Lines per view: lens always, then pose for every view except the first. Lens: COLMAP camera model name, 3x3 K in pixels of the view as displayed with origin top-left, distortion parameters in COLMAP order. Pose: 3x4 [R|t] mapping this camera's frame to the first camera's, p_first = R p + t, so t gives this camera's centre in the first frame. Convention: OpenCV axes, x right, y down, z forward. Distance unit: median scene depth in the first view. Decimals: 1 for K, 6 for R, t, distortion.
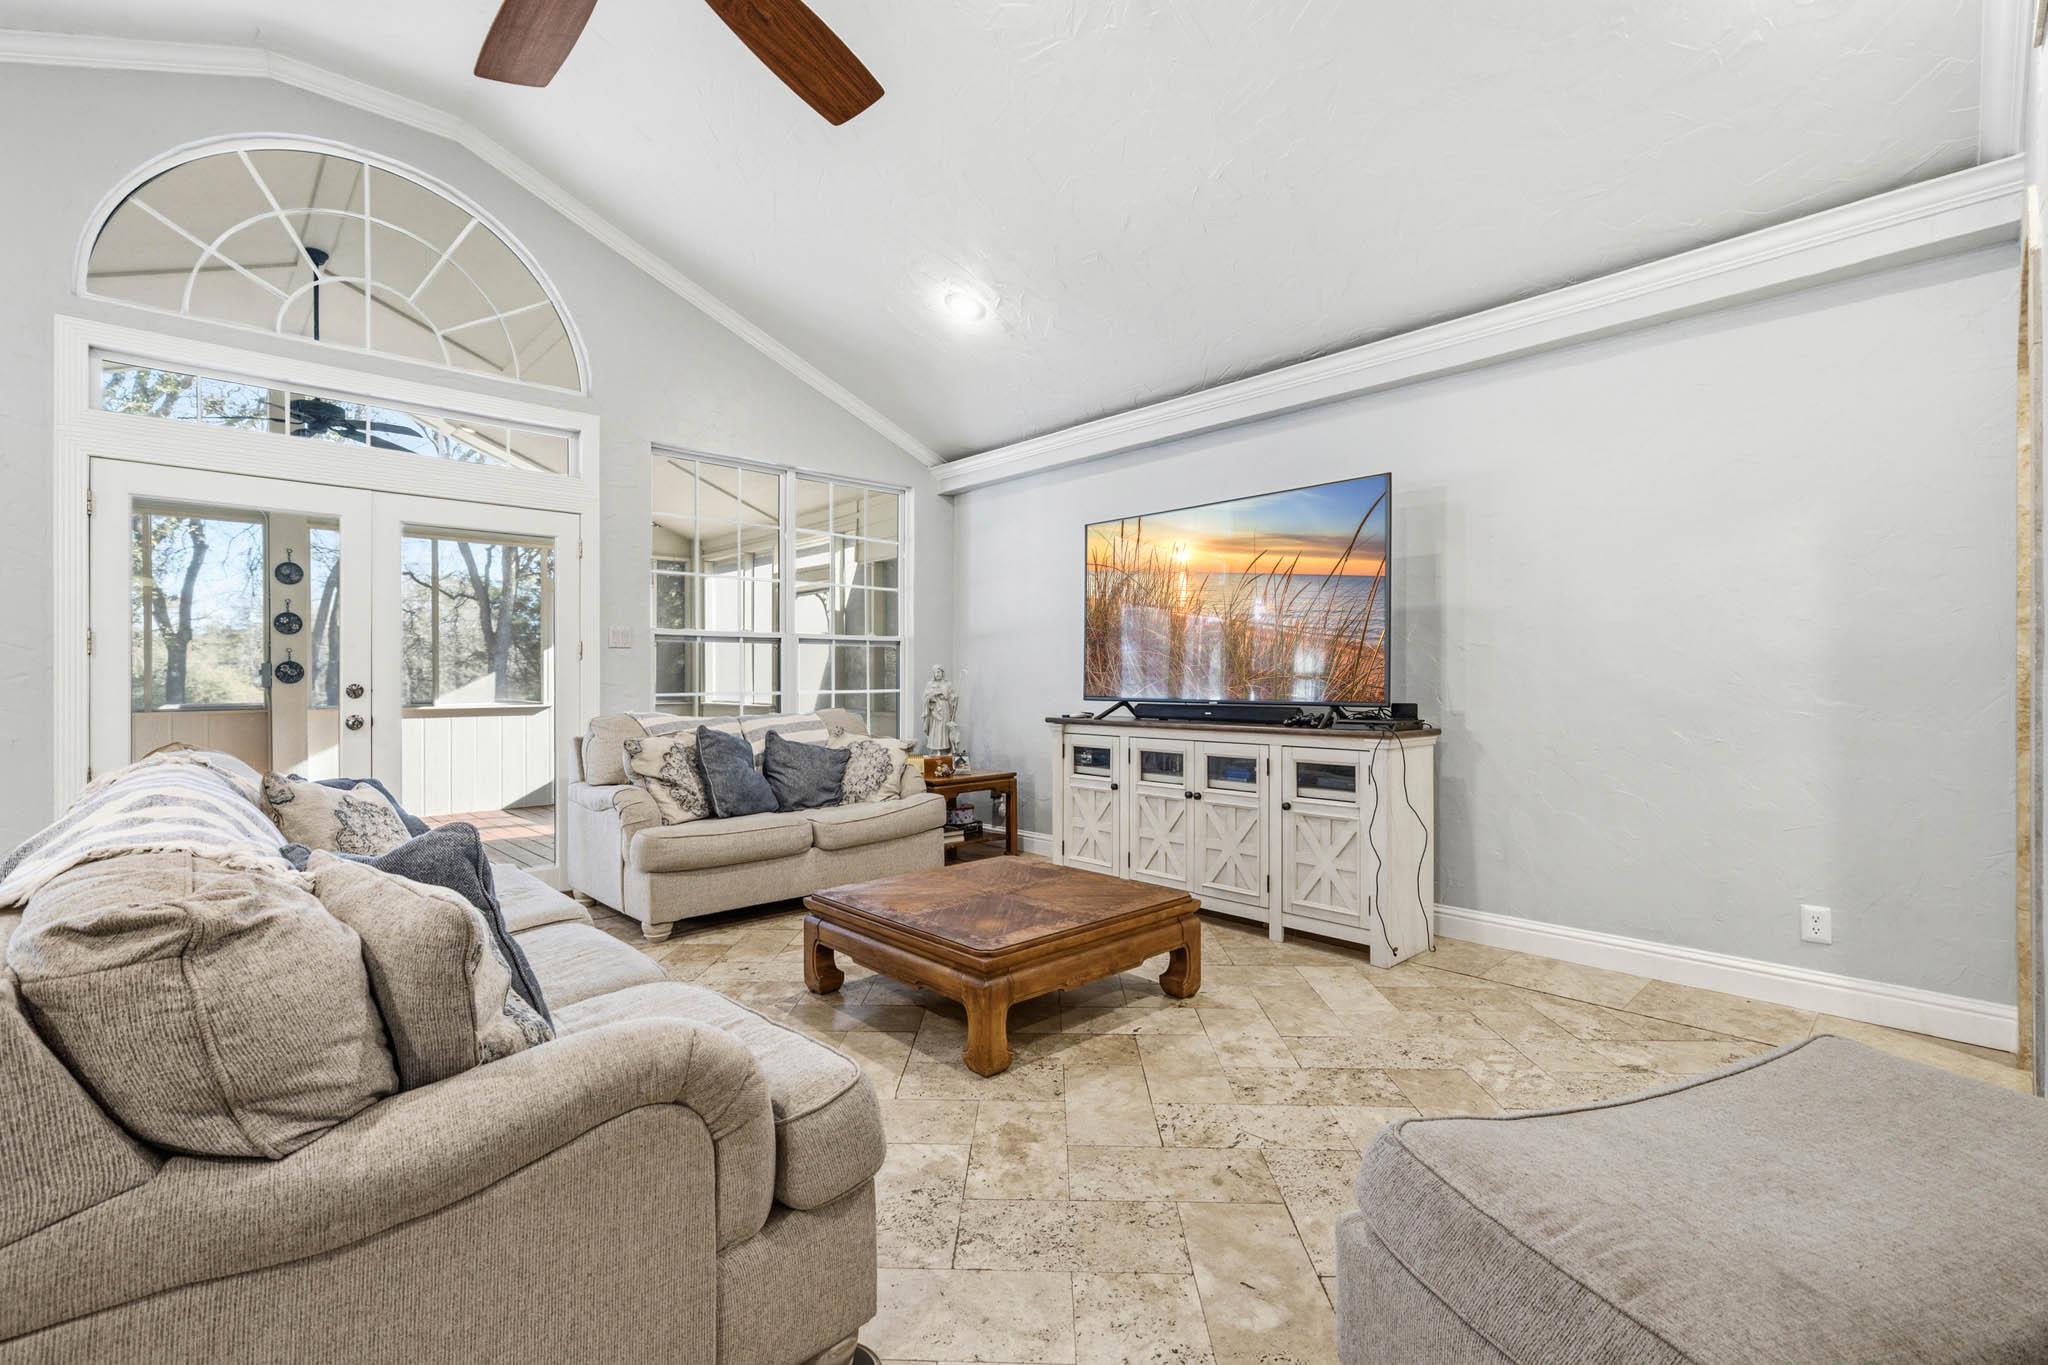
lens RADIAL K [[911.3, 0, 1013.4], [0, 911.3, 678.4], [0, 0, 1]] dist [0.011524, 0.000301]
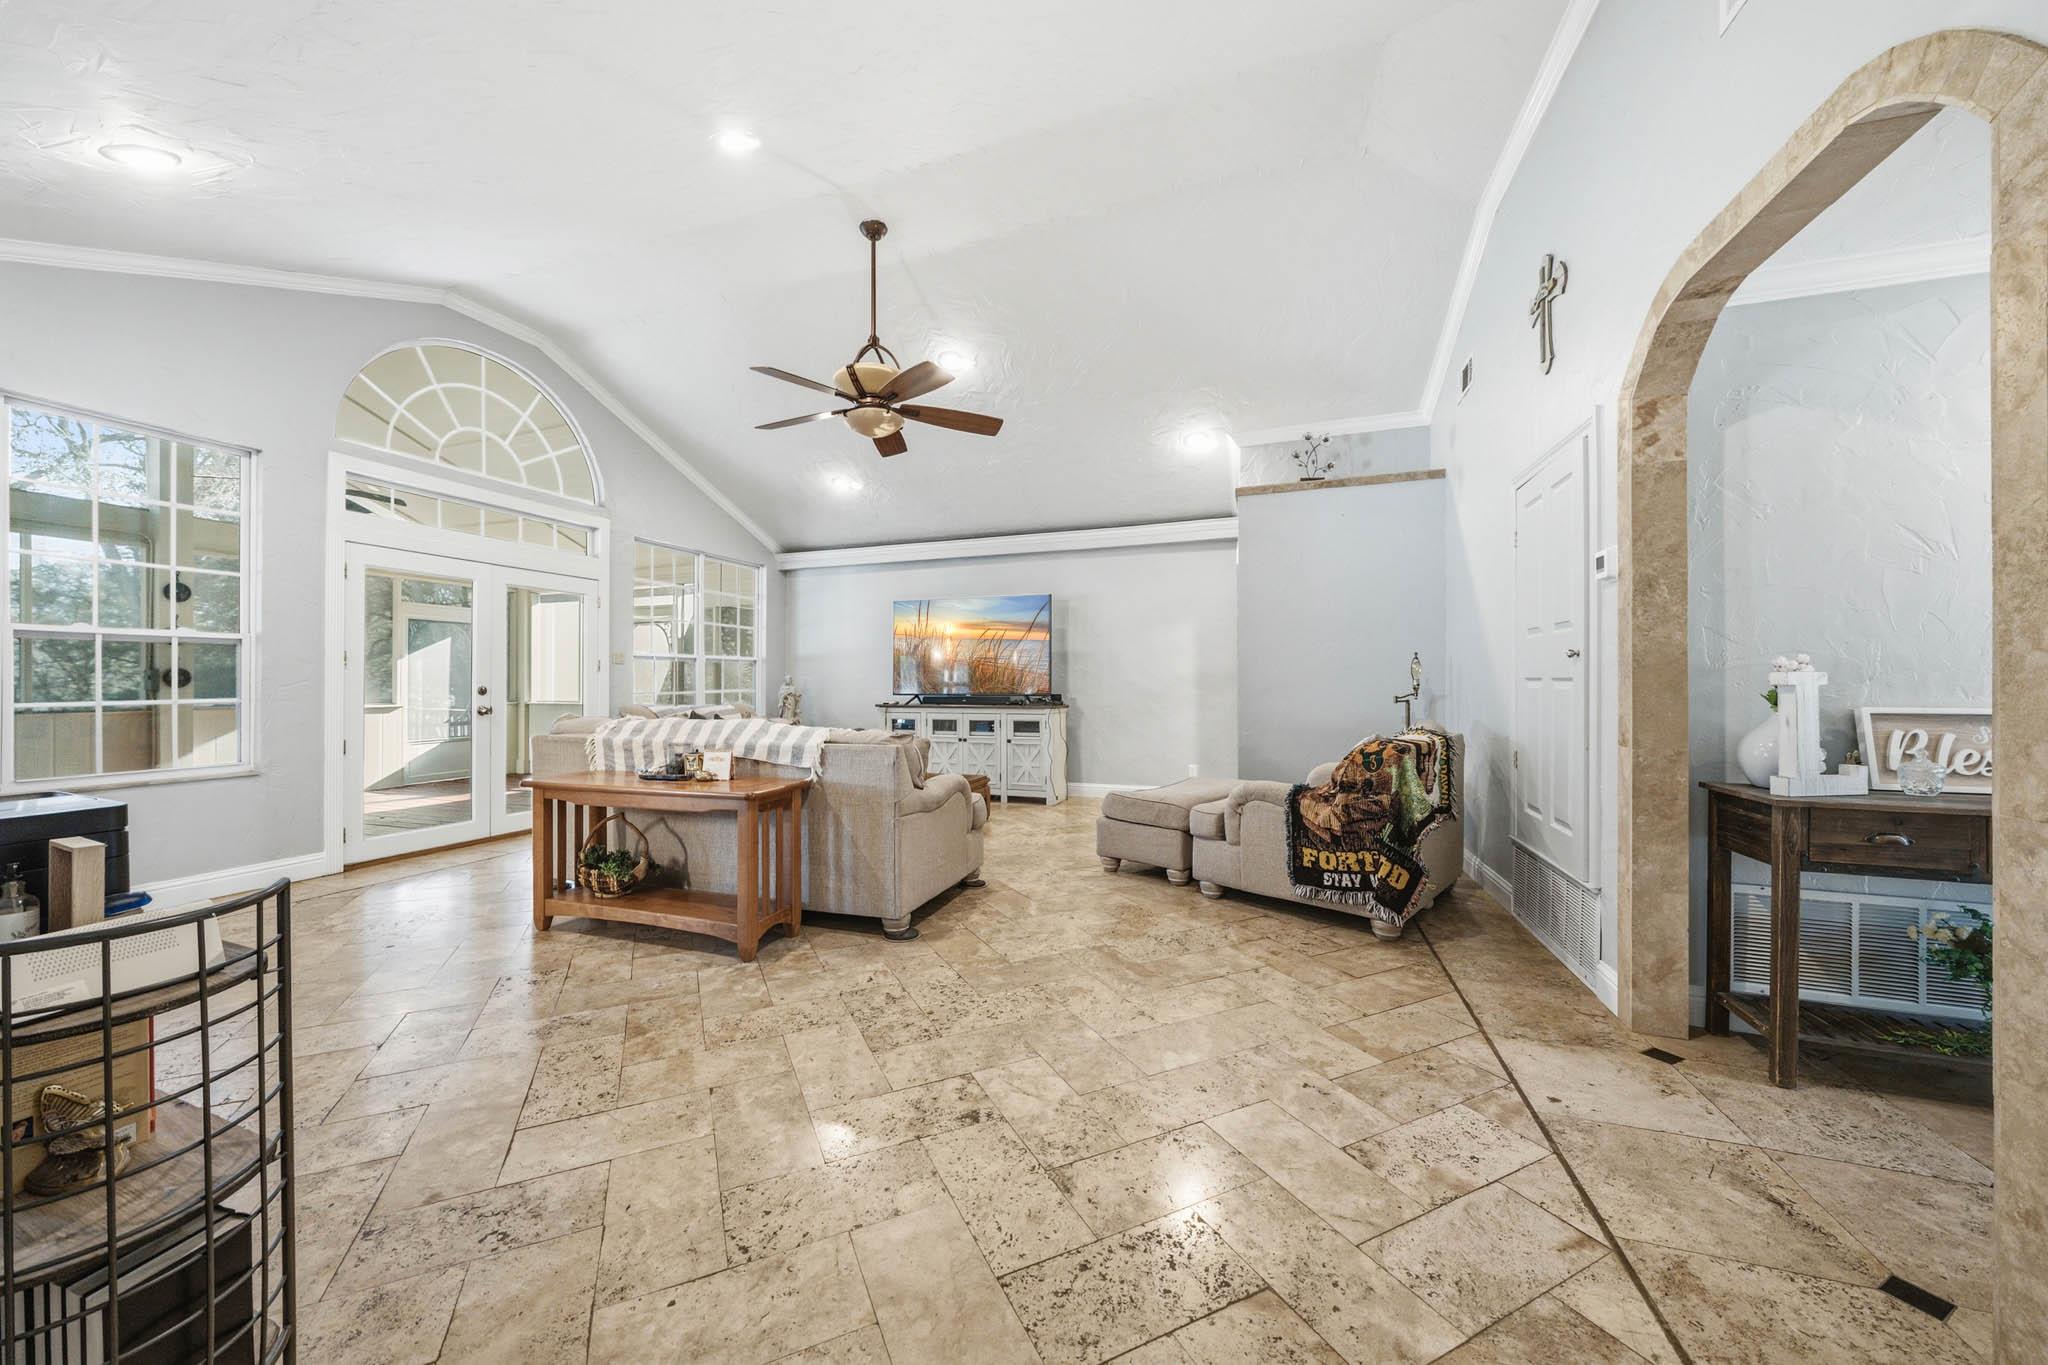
lens RADIAL K [[701.9, 0, 1028.1], [0, 701.9, 684.8], [0, 0, 1]] dist [0.000982, -0.000008]
pose [[0.880365, -0.001031, 0.474296, -0.423085], [0.001241, 0.999999, -0.000130, 0.003916], [-0.474296, 0.000703, 0.880365, -0.468292]]
